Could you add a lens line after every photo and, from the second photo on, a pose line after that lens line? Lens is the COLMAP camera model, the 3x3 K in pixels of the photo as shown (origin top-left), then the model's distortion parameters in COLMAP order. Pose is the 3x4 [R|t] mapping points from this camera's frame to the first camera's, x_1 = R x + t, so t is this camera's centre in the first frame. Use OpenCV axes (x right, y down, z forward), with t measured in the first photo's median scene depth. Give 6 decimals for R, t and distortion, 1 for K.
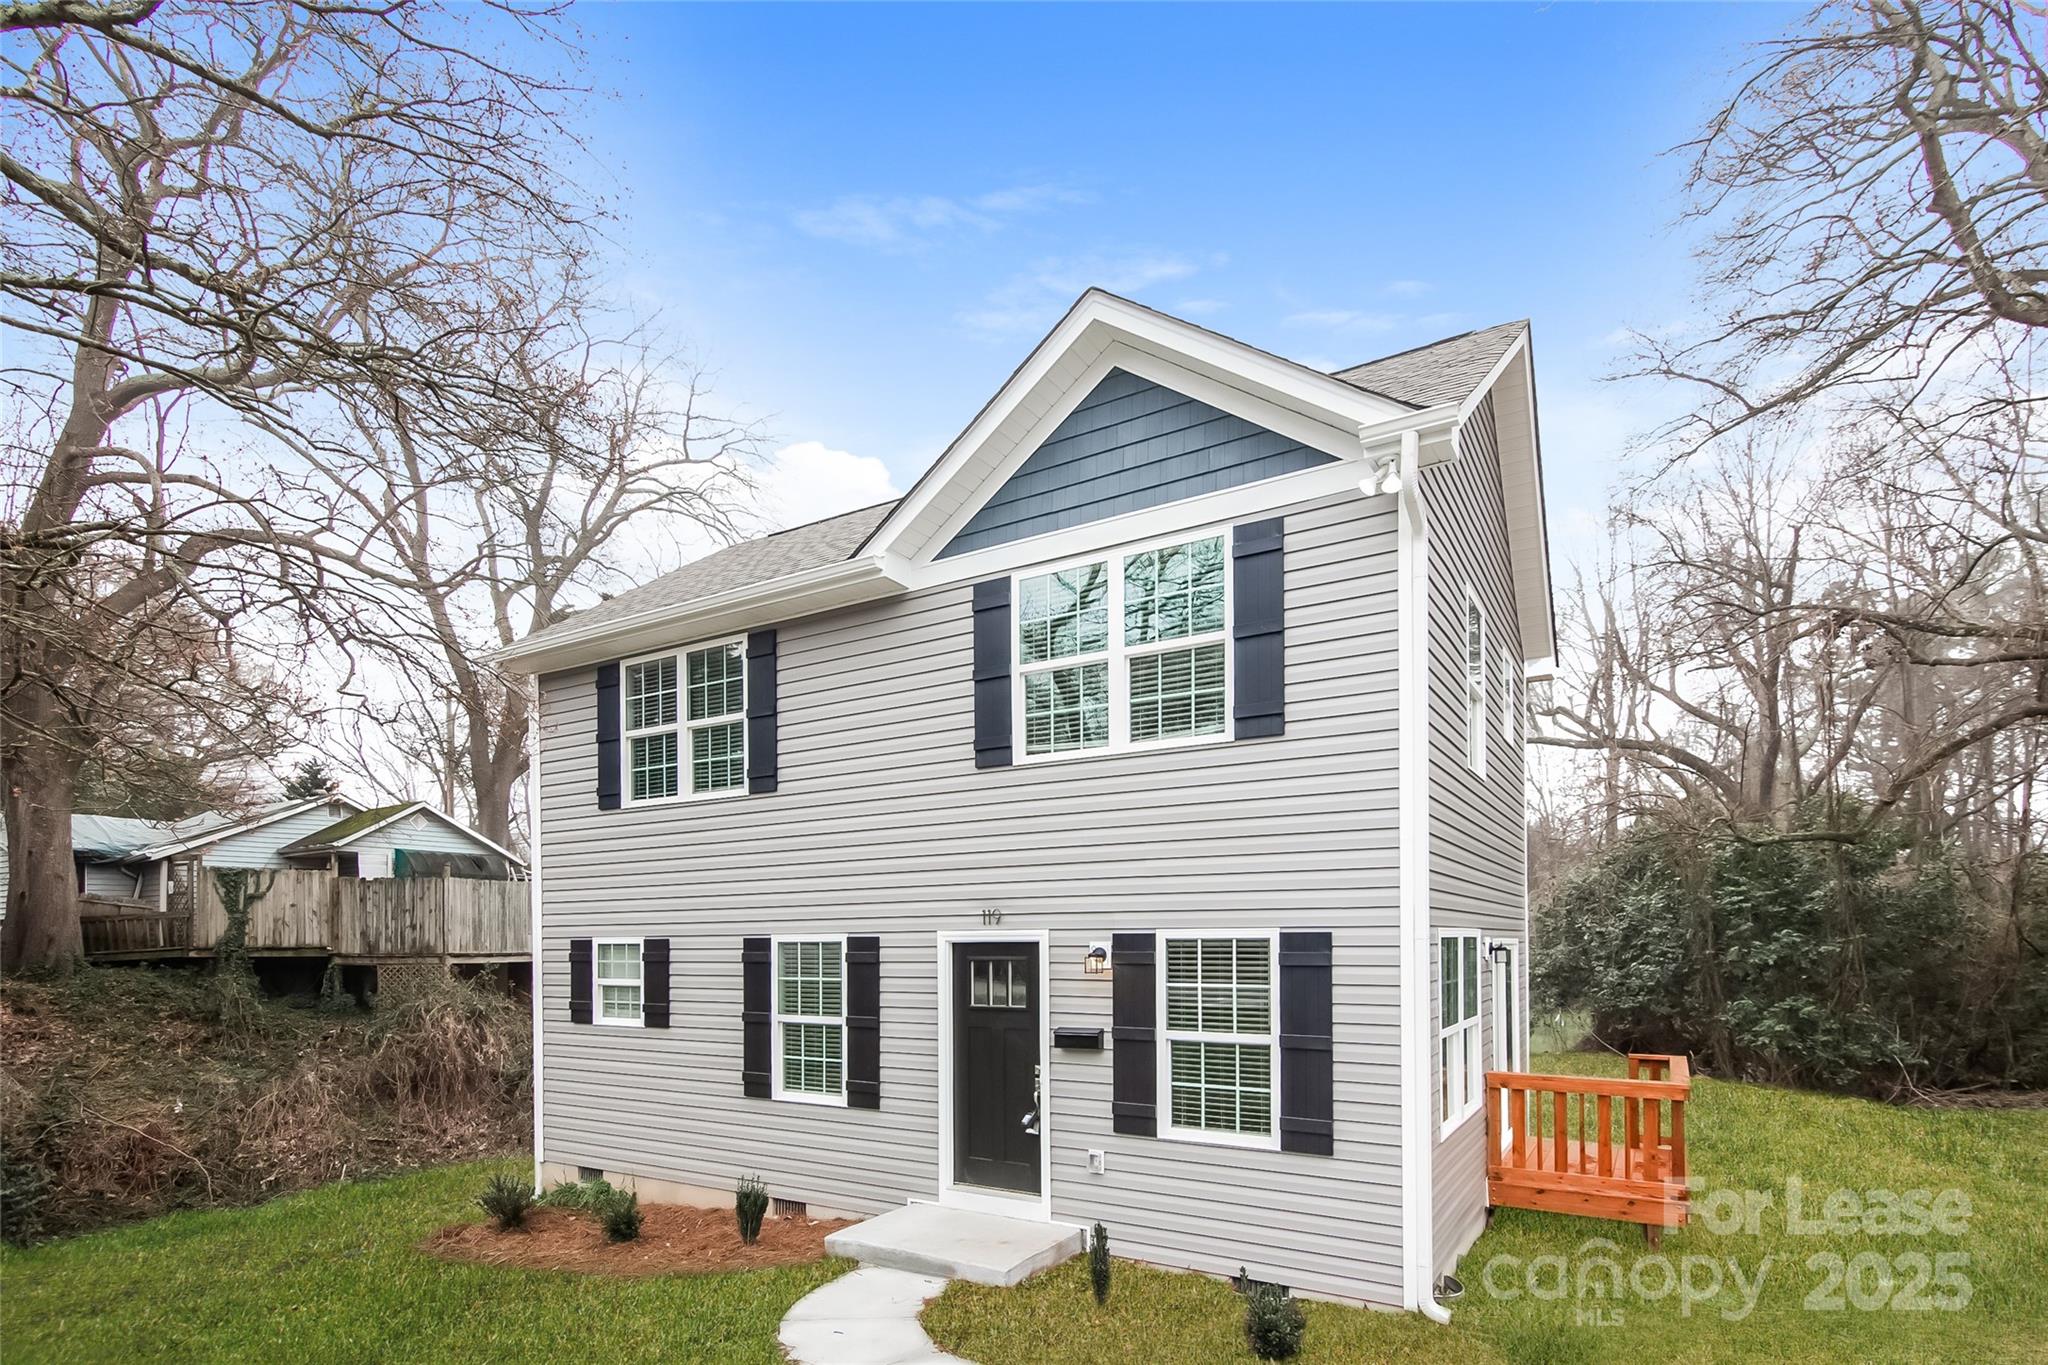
lens RADIAL K [[1051.6, 0, 1024.0], [0, 1051.6, 682.5], [0, 0, 1]] dist [0.015790, -0.000147]
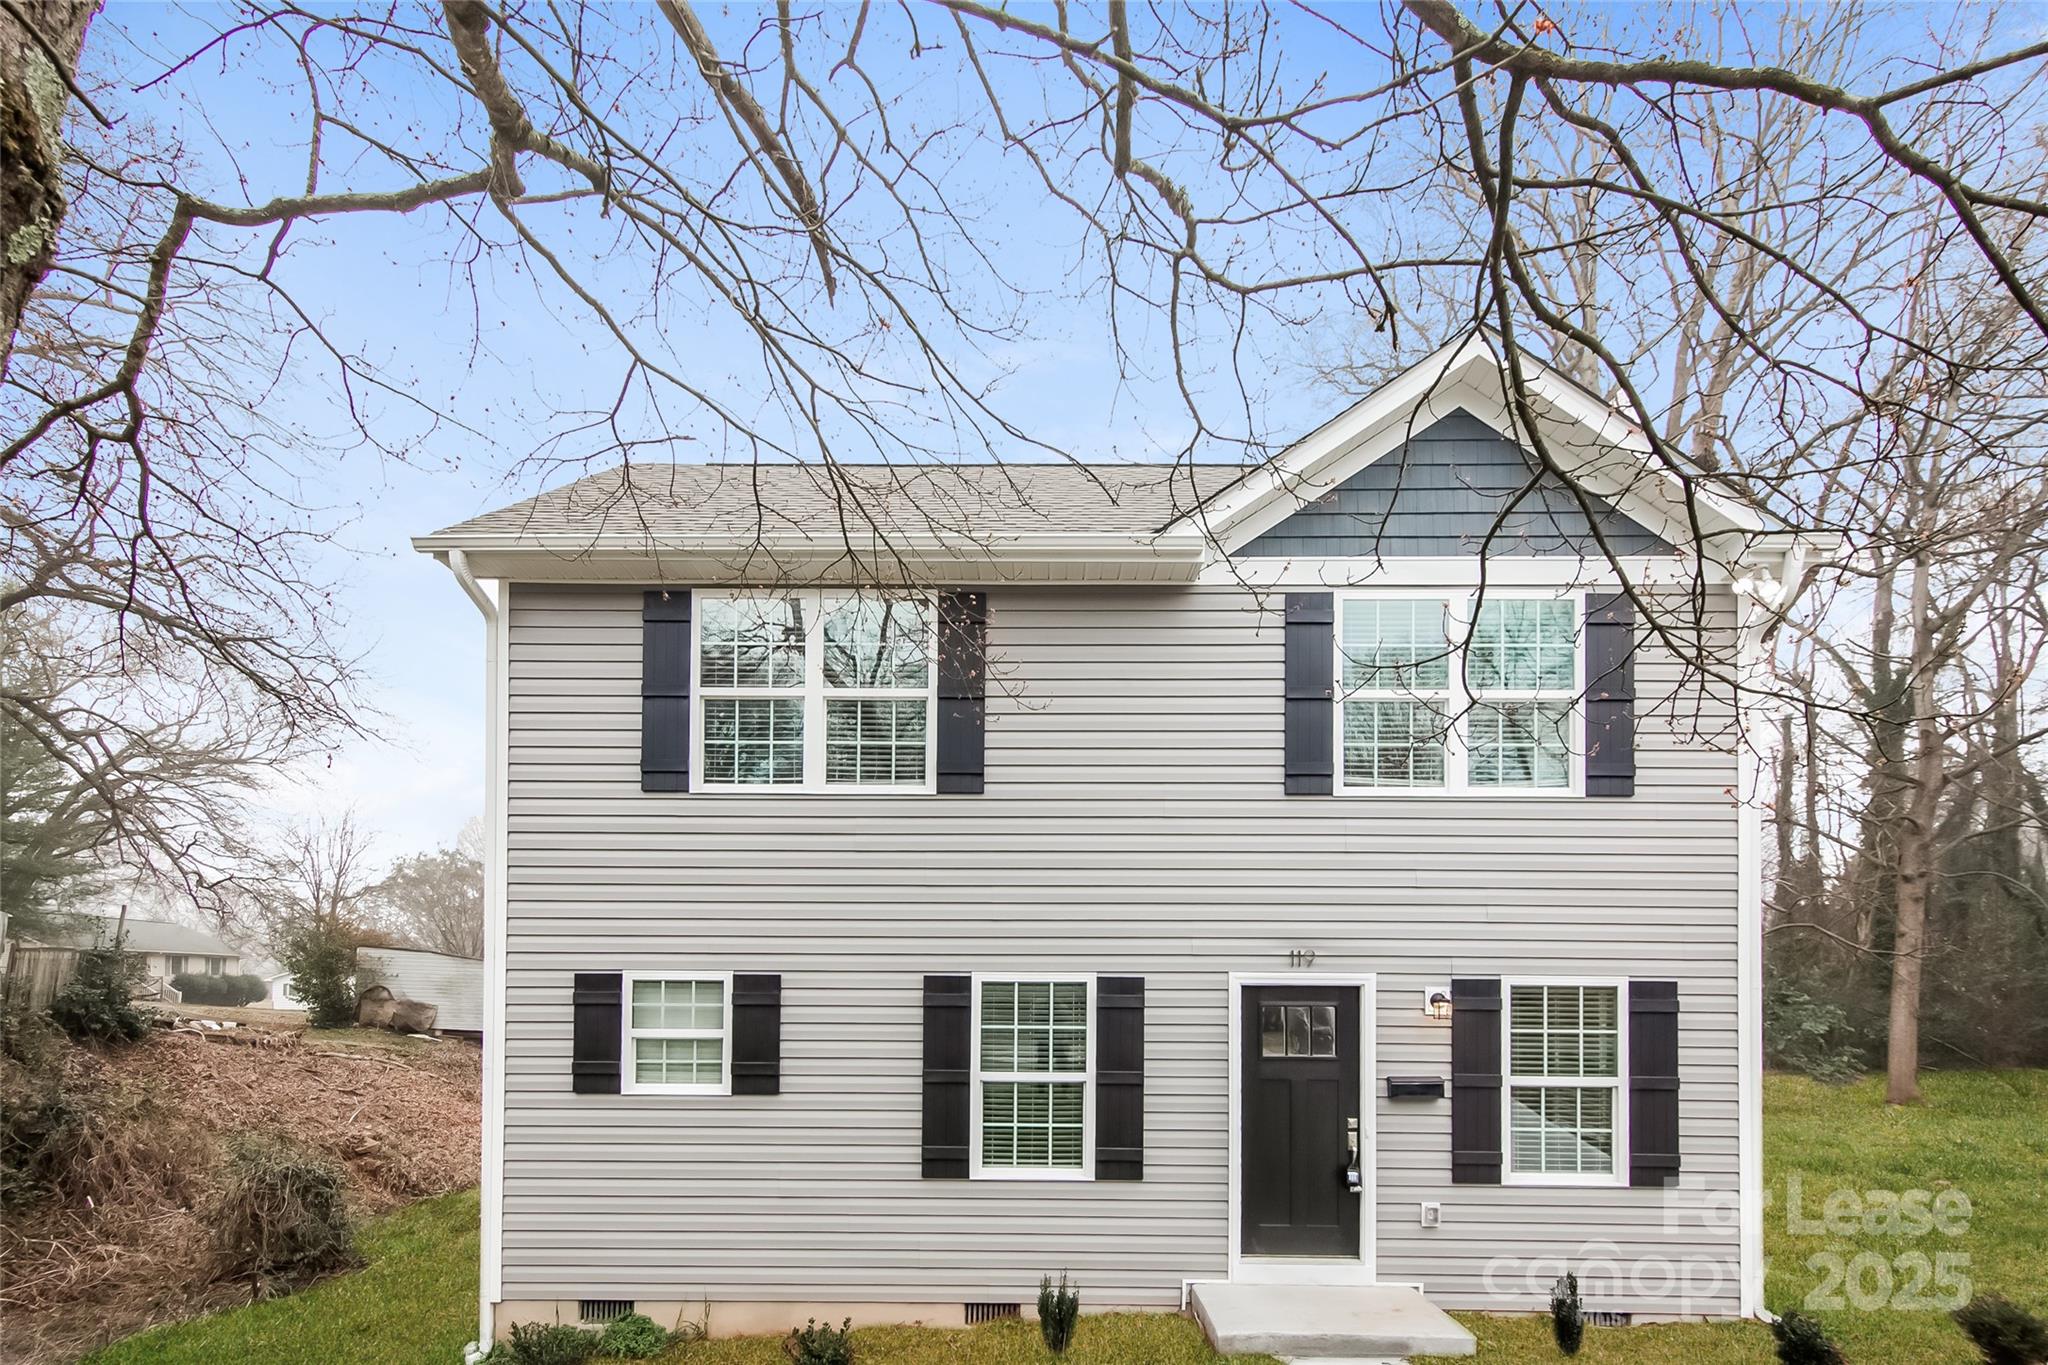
lens RADIAL K [[956.2, 0, 1024.0], [0, 956.2, 767.8], [0, 0, 1]] dist [0.009000, 0.000408]
pose [[0.848175, 0.127931, 0.514036, -0.608374], [-0.137932, 0.990262, -0.018860, 0.097047], [-0.511443, -0.054906, 0.857561, 0.377570]]
